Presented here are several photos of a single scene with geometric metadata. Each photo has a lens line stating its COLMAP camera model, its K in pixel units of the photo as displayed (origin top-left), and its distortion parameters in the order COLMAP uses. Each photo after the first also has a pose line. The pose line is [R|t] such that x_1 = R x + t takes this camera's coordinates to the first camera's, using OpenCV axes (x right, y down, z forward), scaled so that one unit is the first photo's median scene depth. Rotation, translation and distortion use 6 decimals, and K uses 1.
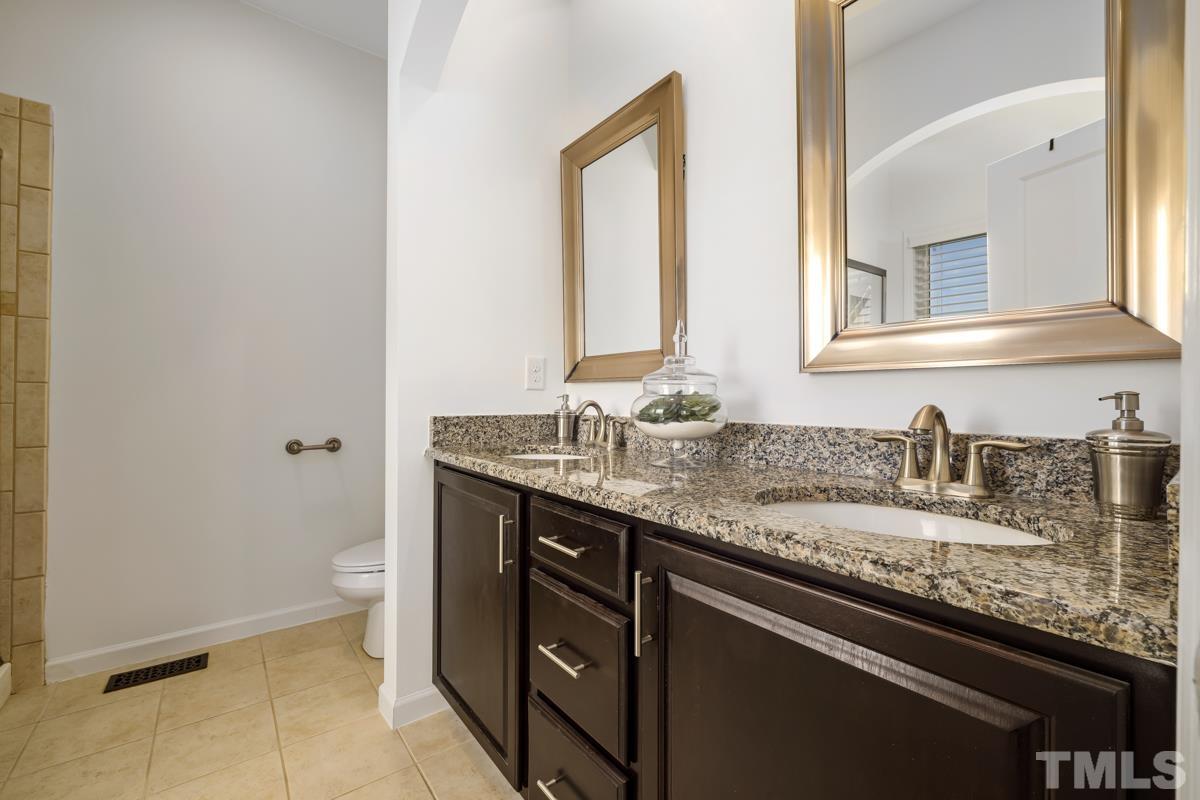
lens RADIAL K [[505.0, 0, 595.5], [0, 505.0, 397.0], [0, 0, 1]] dist [-0.001082, -0.000813]
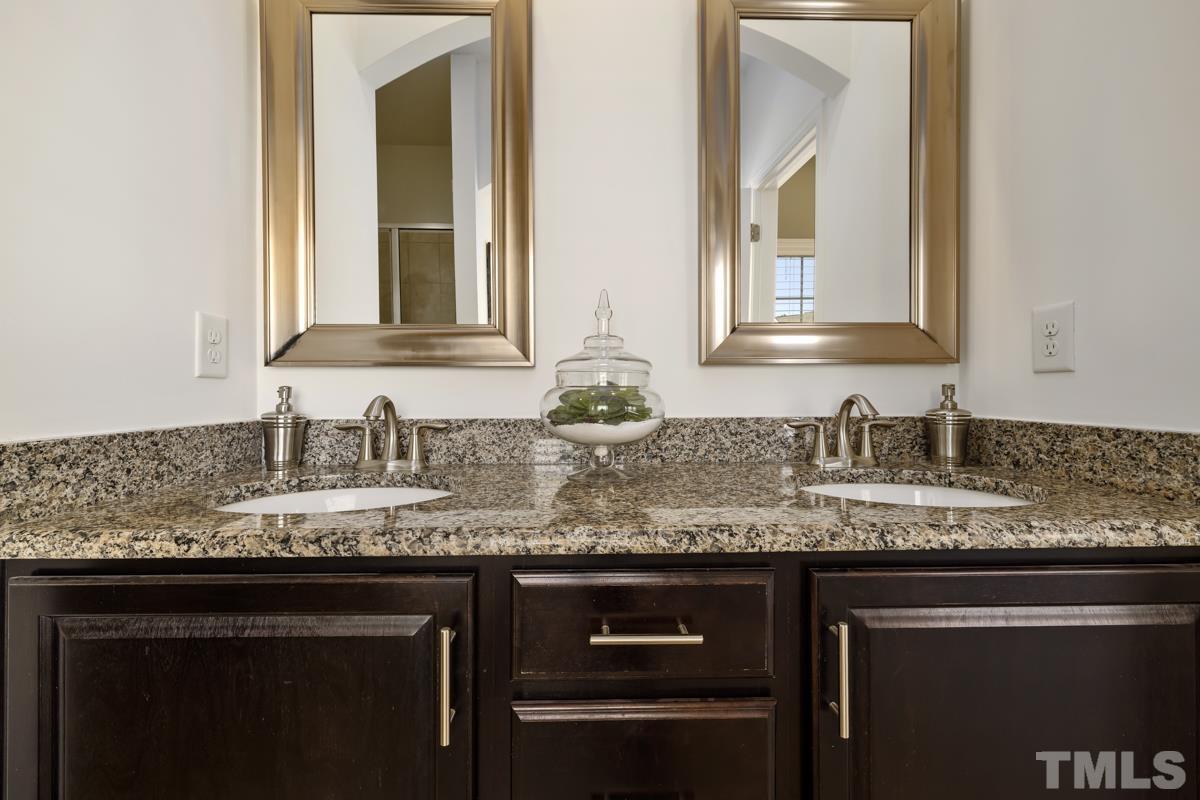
lens RADIAL K [[505.0, 0, 599.4], [0, 505.0, 391.6], [0, 0, 1]] dist [-0.001082, -0.000813]
pose [[0.587369, -0.009092, 0.809268, -0.559185], [0.005318, 0.999959, 0.007374, -0.002243], [-0.809301, -0.000028, 0.587393, 0.658889]]
